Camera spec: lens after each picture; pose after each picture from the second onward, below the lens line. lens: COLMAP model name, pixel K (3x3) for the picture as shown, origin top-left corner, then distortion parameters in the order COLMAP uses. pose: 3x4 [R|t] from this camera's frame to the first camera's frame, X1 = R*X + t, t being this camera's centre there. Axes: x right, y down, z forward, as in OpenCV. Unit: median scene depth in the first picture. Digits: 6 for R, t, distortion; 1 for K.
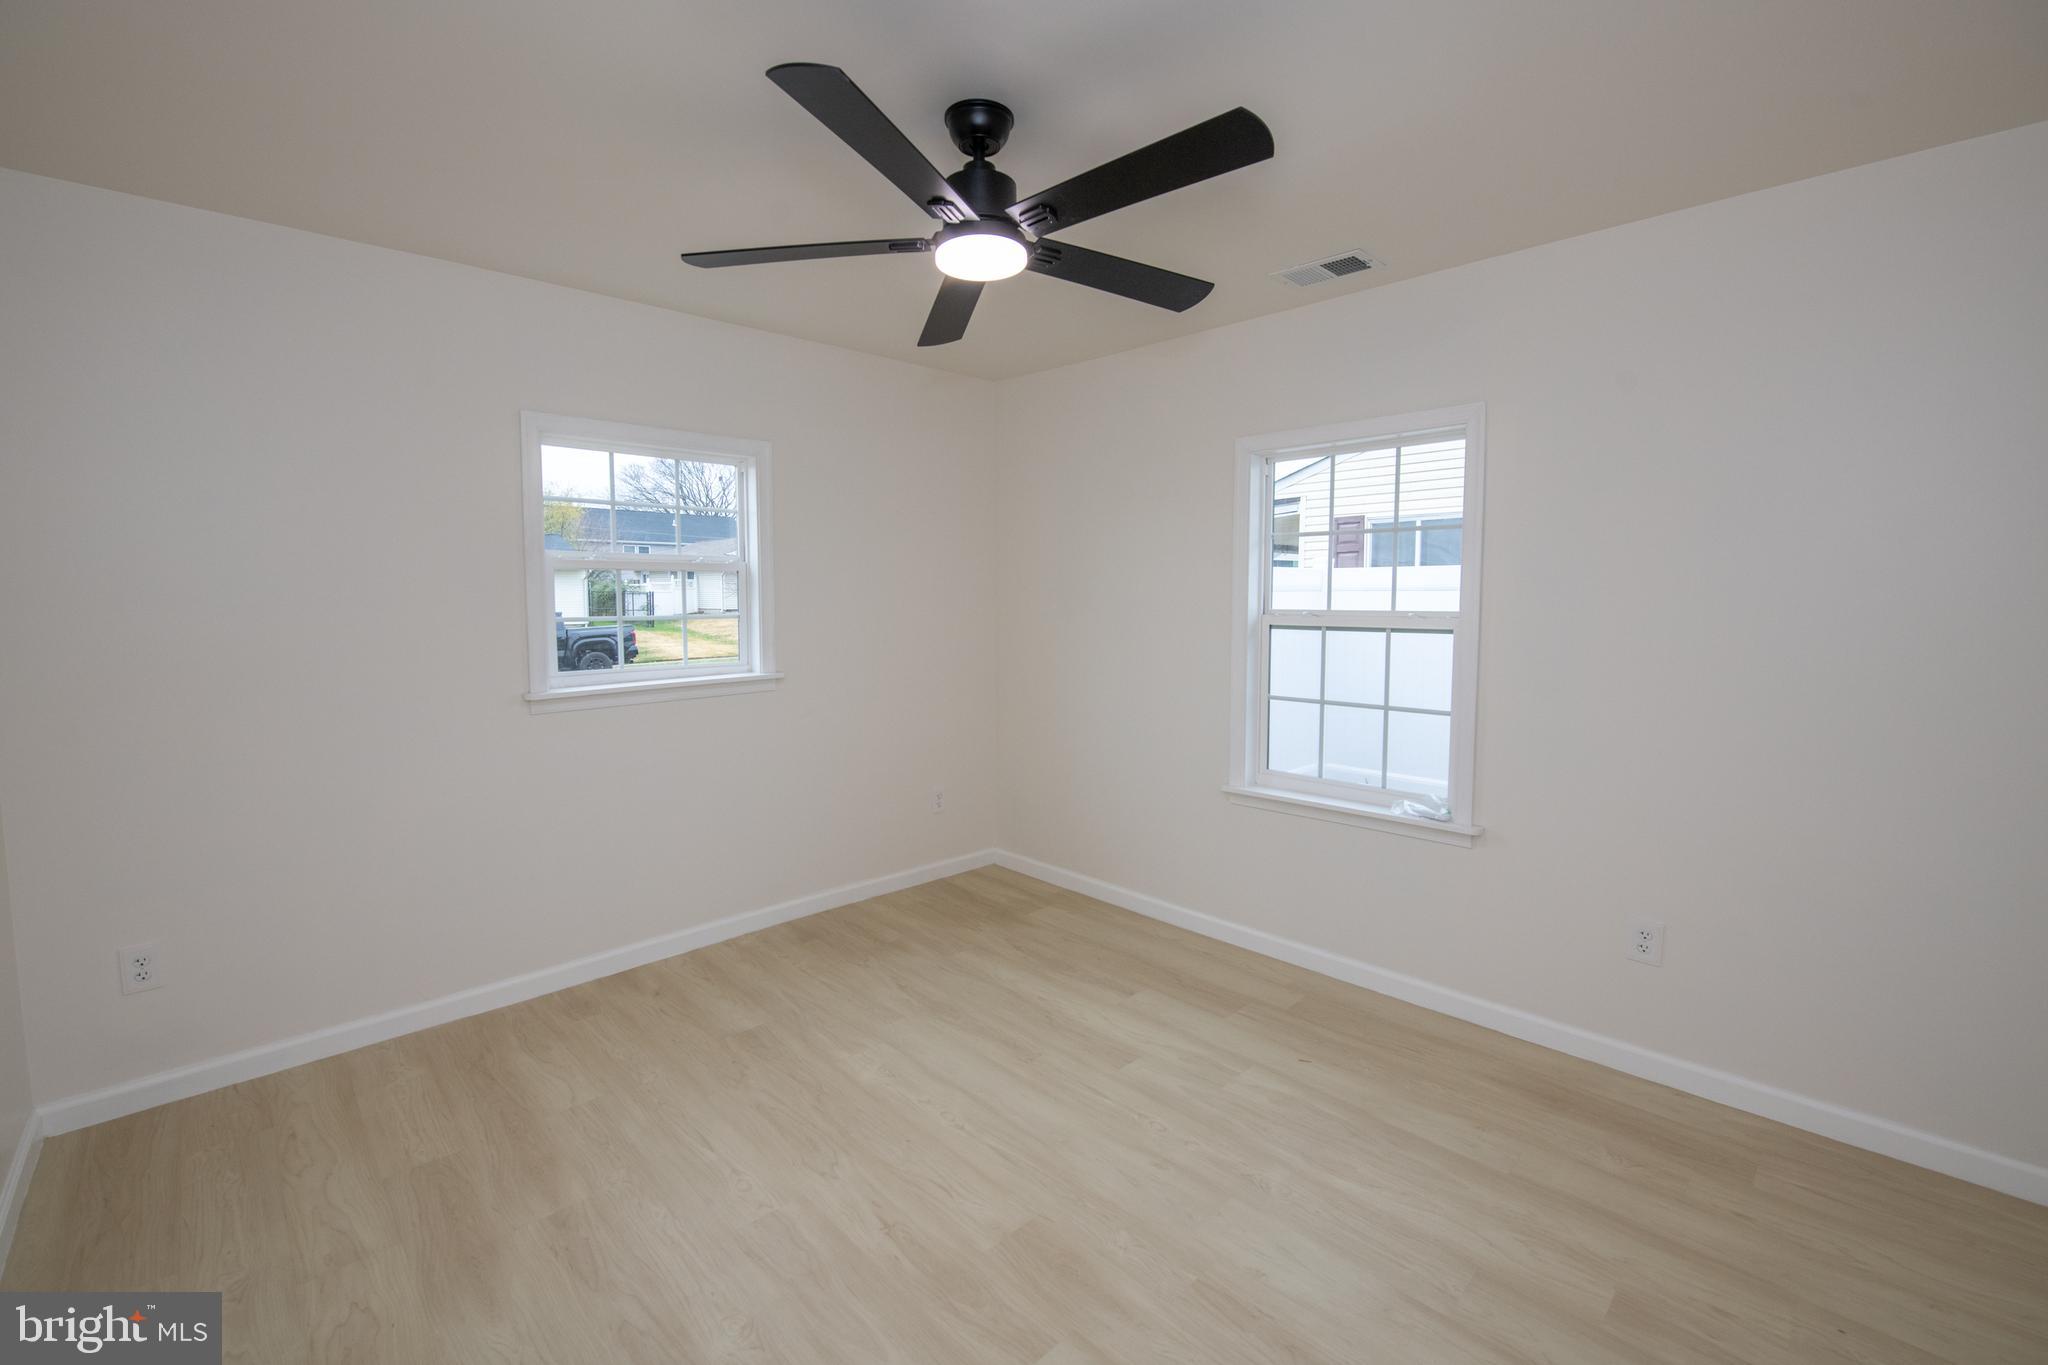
lens RADIAL K [[848.1, 0, 1003.1], [0, 848.1, 652.6], [0, 0, 1]] dist [-0.014034, -0.001856]
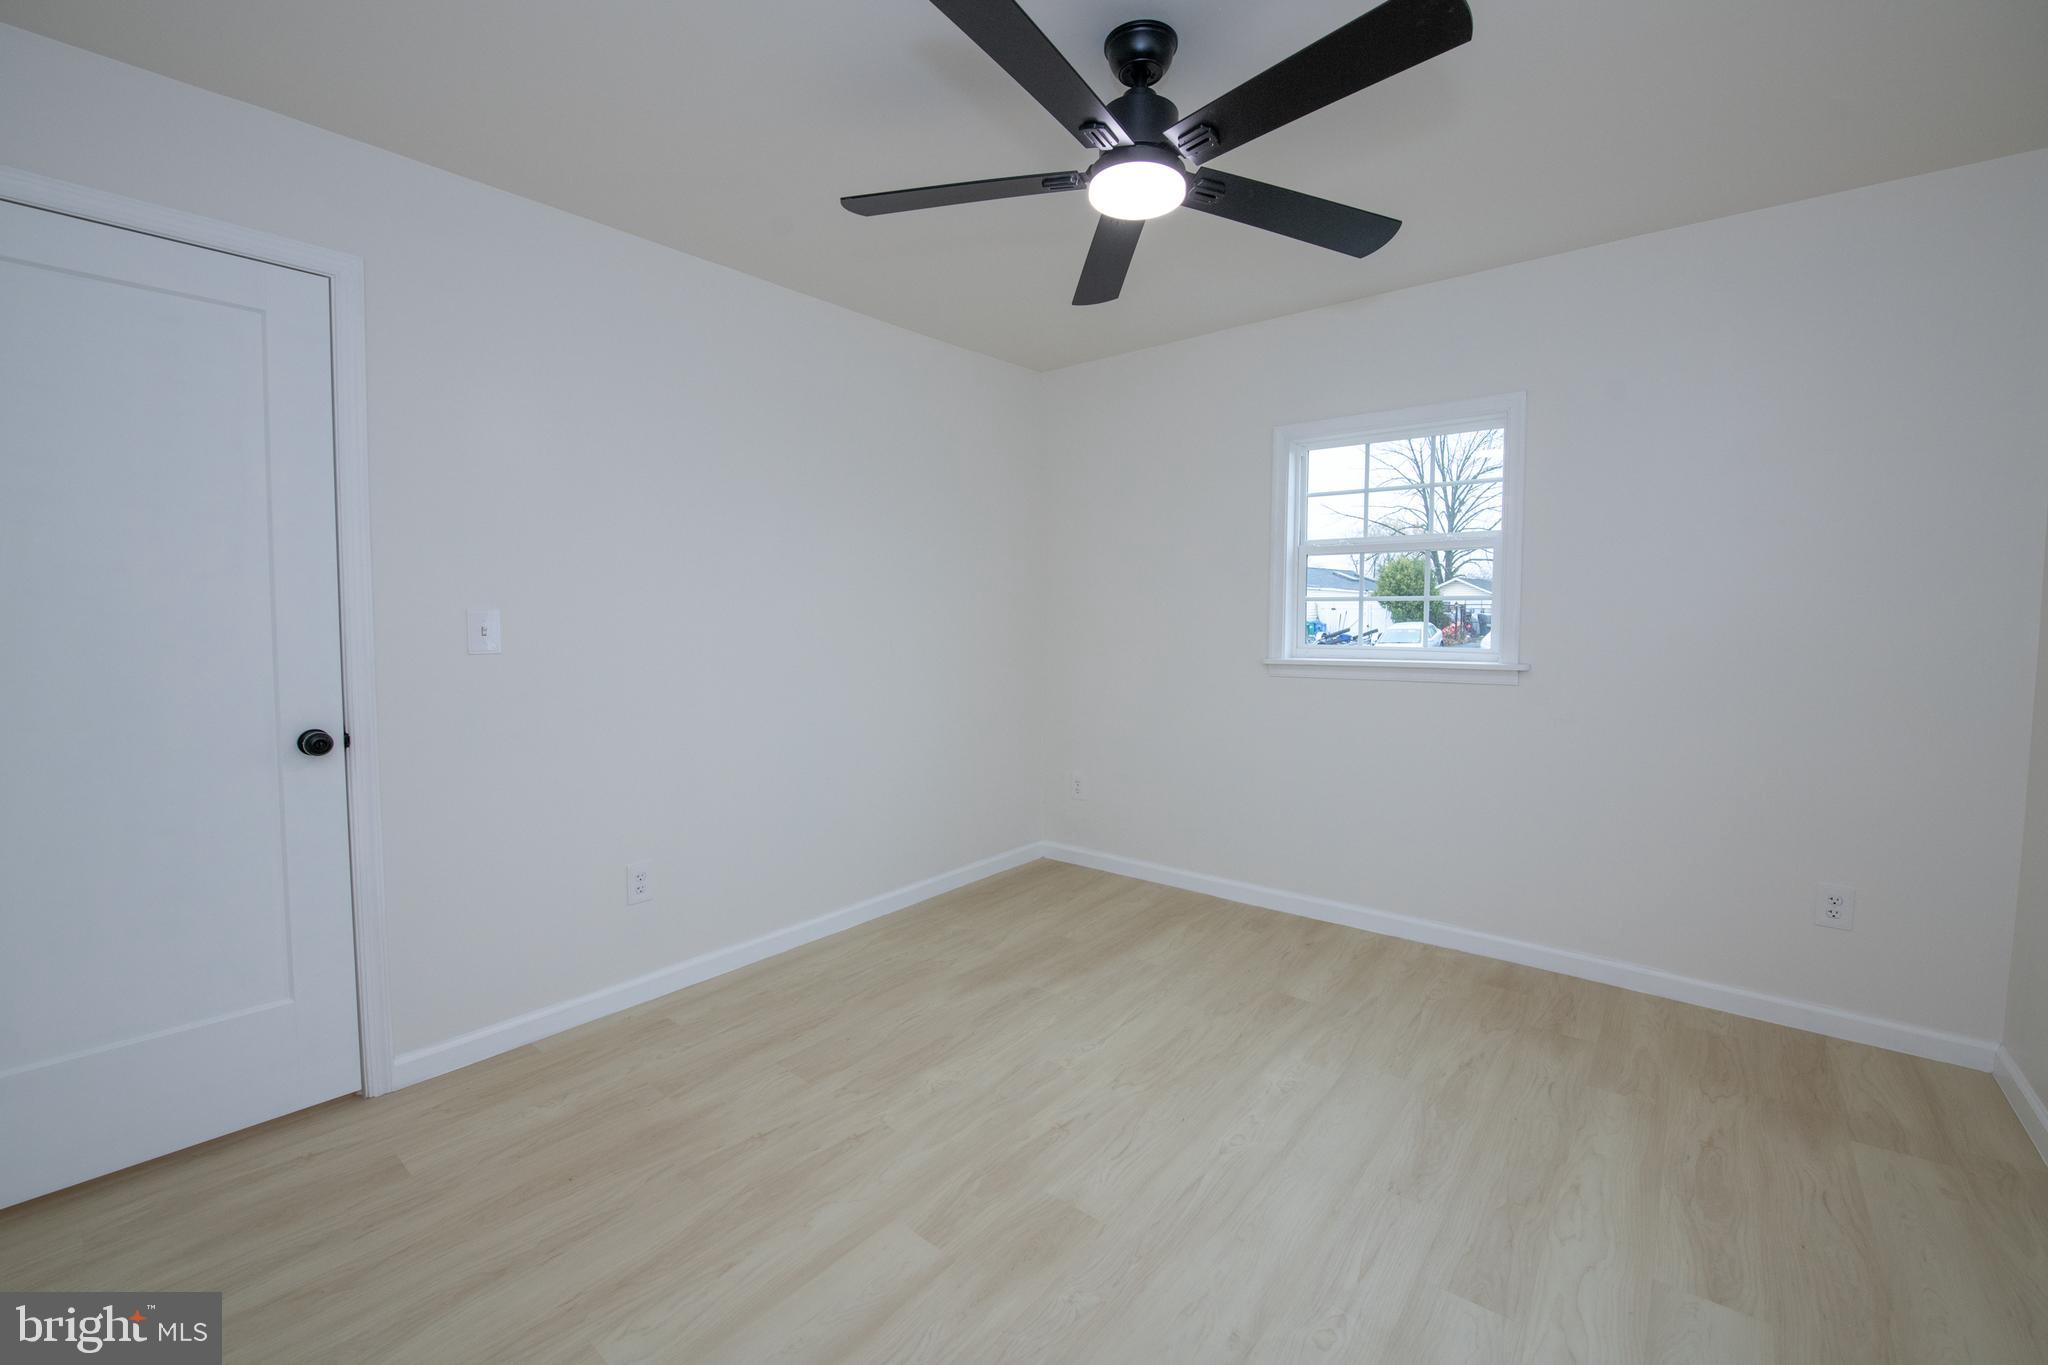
lens RADIAL K [[848.1, 0, 1064.1], [0, 848.1, 650.2], [0, 0, 1]] dist [-0.014034, -0.001856]
pose [[0.152582, 0.050421, -0.987004, 0.601243], [-0.068056, 0.996863, 0.040403, 0.008528], [0.985945, 0.061006, 0.155535, 0.514998]]
